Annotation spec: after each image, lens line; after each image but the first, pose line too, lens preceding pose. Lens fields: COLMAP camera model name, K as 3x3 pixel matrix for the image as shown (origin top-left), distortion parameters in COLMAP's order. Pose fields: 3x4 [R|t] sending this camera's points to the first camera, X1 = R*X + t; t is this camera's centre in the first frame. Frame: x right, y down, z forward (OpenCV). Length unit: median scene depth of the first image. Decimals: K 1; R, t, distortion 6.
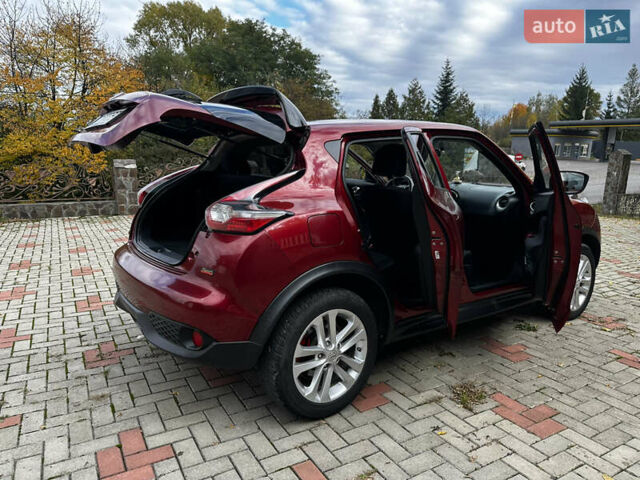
lens RADIAL K [[452.2, 0, 320.0], [0, 452.2, 240.0], [0, 0, 1]] dist [0.023407, -0.032505]
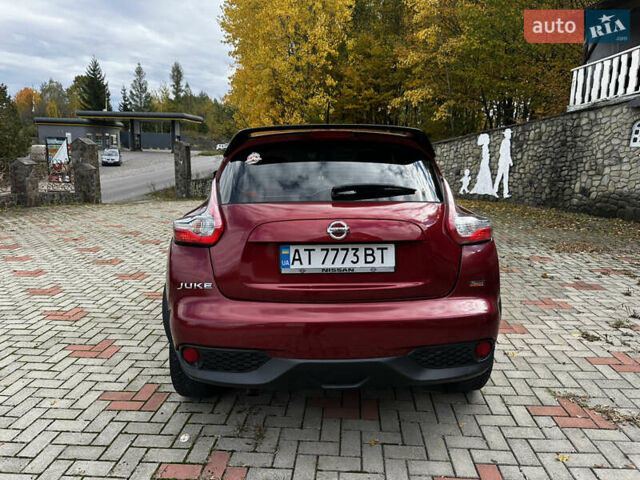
lens RADIAL K [[452.1, 0, 319.4], [0, 452.1, 232.9], [0, 0, 1]] dist [0.032721, -0.041494]
pose [[0.564782, -0.162207, 0.809142, -0.962054], [0.155777, 0.983821, 0.088492, -0.144321], [-0.810404, 0.076067, 0.580912, 0.511394]]
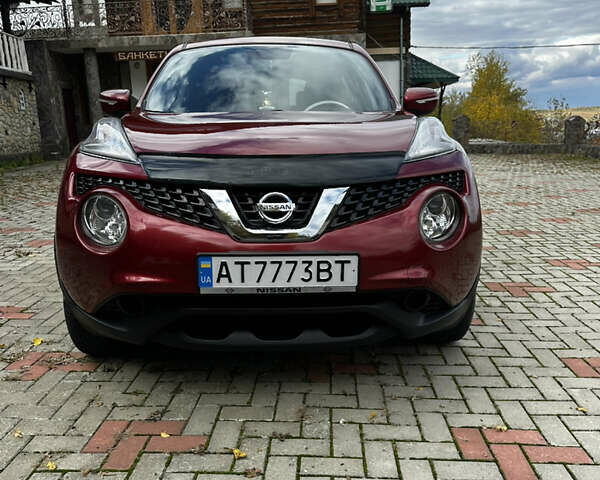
lens RADIAL K [[560.3, 0, 301.6], [0, 560.3, 240.5], [0, 0, 1]] dist [0.089728, -0.159375]
pose [[-0.542869, 0.160806, -0.824278, 1.398443], [-0.148642, 0.947603, 0.282760, -0.270508], [0.826559, 0.276024, -0.490522, 2.174456]]
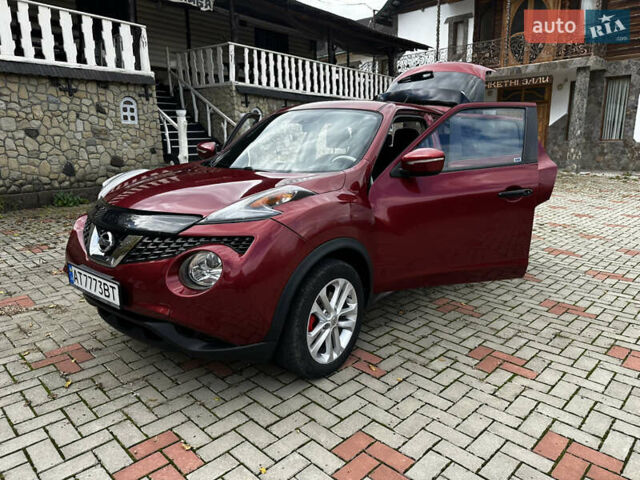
lens RADIAL K [[452.7, 0, 318.0], [0, 452.7, 240.1], [0, 0, 1]] dist [0.025380, -0.033043]
pose [[-0.965128, 0.037050, -0.259143, 0.674575], [-0.068660, 0.919450, 0.387166, -0.473416], [0.252613, 0.391457, -0.884843, 2.659945]]
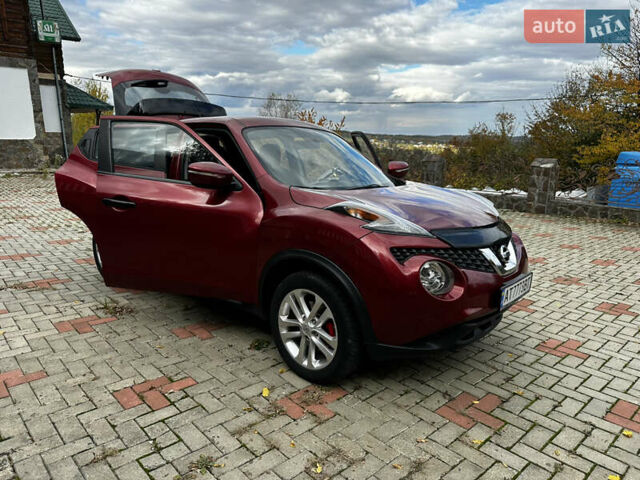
lens RADIAL K [[452.7, 0, 318.0], [0, 452.7, 240.1], [0, 0, 1]] dist [0.025380, -0.033043]
pose [[0.211774, 0.194894, -0.957689, 1.701980], [-0.201196, 0.967619, 0.152425, -0.208435], [0.956385, 0.160403, 0.244128, 1.157323]]
